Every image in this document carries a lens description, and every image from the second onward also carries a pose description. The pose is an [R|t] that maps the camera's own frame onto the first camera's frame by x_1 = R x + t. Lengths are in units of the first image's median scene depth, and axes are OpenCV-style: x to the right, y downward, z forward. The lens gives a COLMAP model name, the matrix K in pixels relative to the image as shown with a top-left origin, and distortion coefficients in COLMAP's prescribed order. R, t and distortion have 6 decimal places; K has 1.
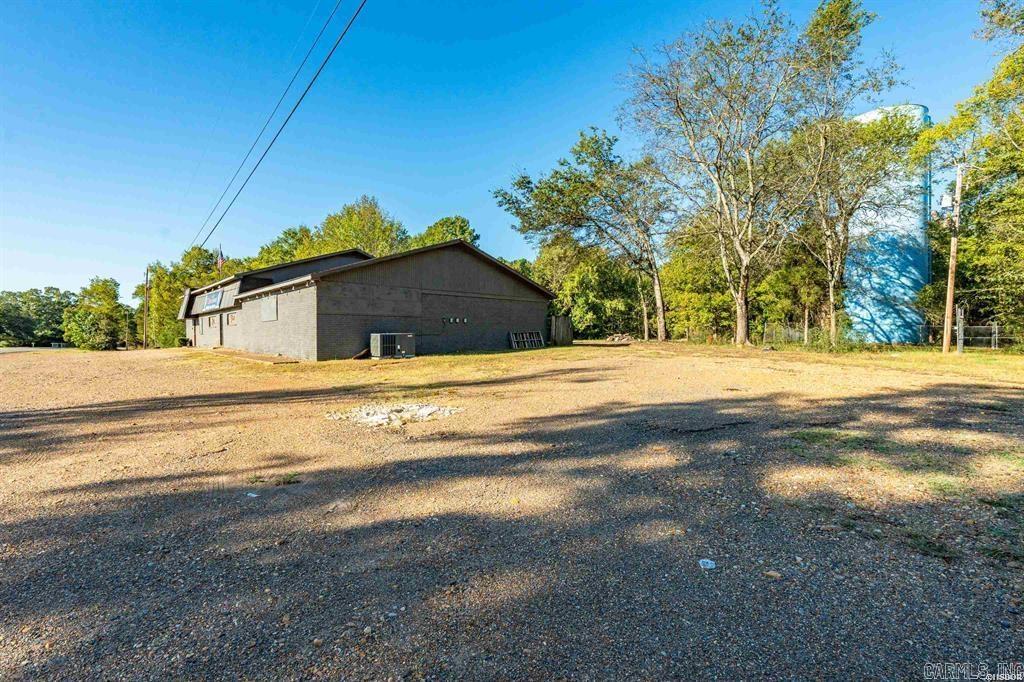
lens RADIAL K [[470.0, 0, 512.0], [0, 470.0, 341.0], [0, 0, 1]] dist [0.000042, 0.000591]
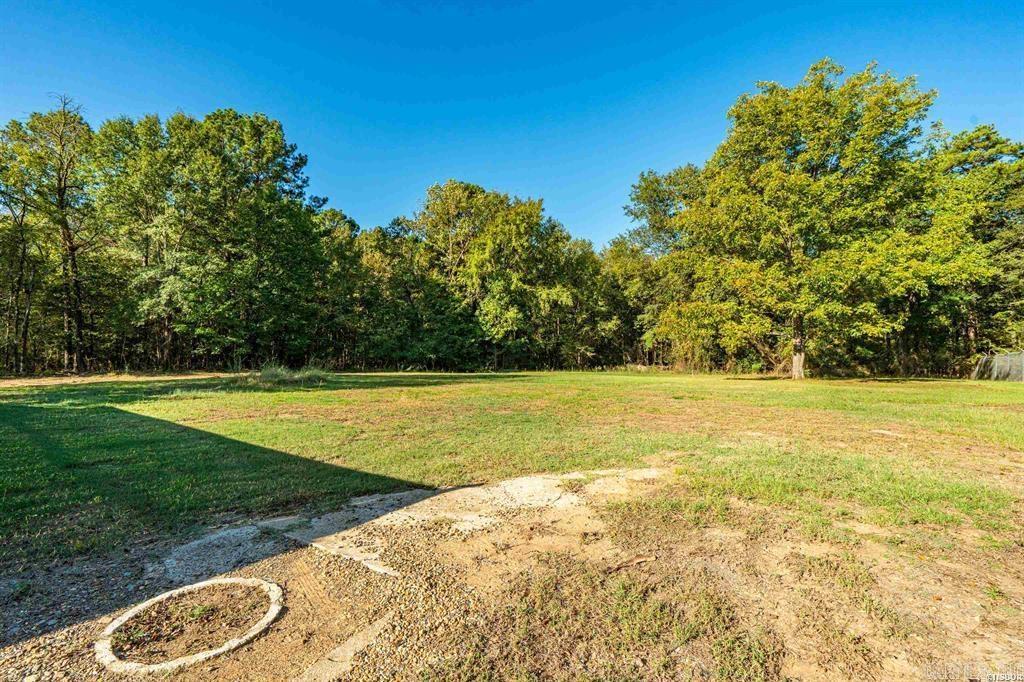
lens RADIAL K [[473.2, 0, 512.0], [0, 473.2, 341.0], [0, 0, 1]] dist [-0.005635, 0.000005]
pose [[0.980103, 0.006635, 0.198381, 0.053123], [-0.003126, 0.999833, -0.017994, -0.010836], [-0.198467, 0.017015, 0.979960, 0.446345]]
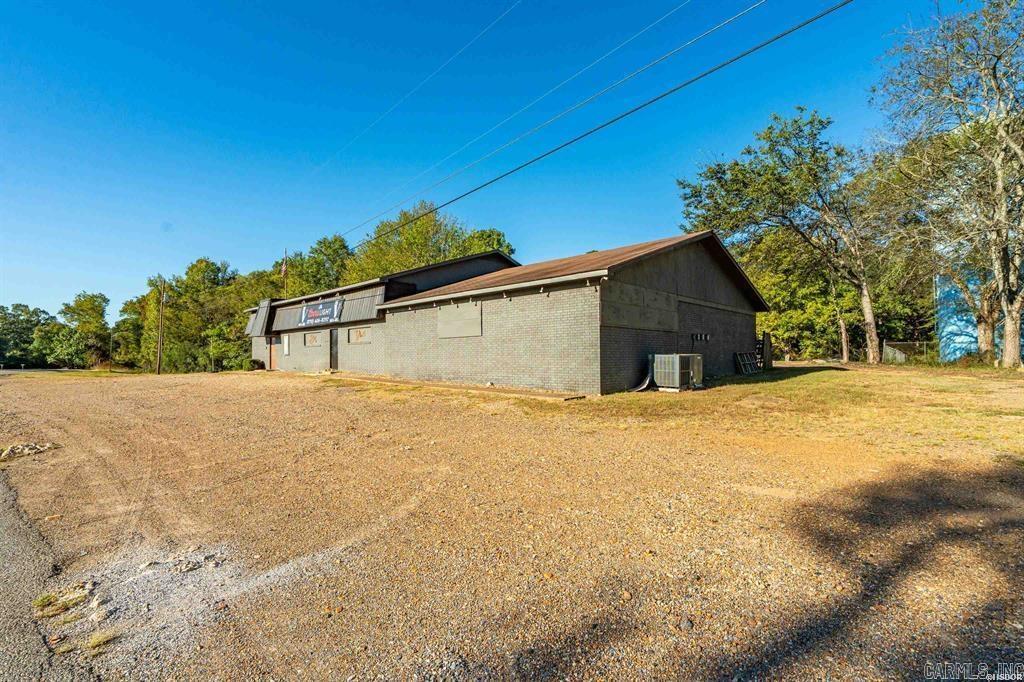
lens RADIAL K [[473.2, 0, 512.0], [0, 473.2, 341.0], [0, 0, 1]] dist [-0.005635, 0.000005]
pose [[0.998844, 0.001673, 0.048038, -0.122618], [0.000431, 0.999042, -0.043756, -0.001091], [-0.048065, 0.043726, 0.997887, 0.067107]]
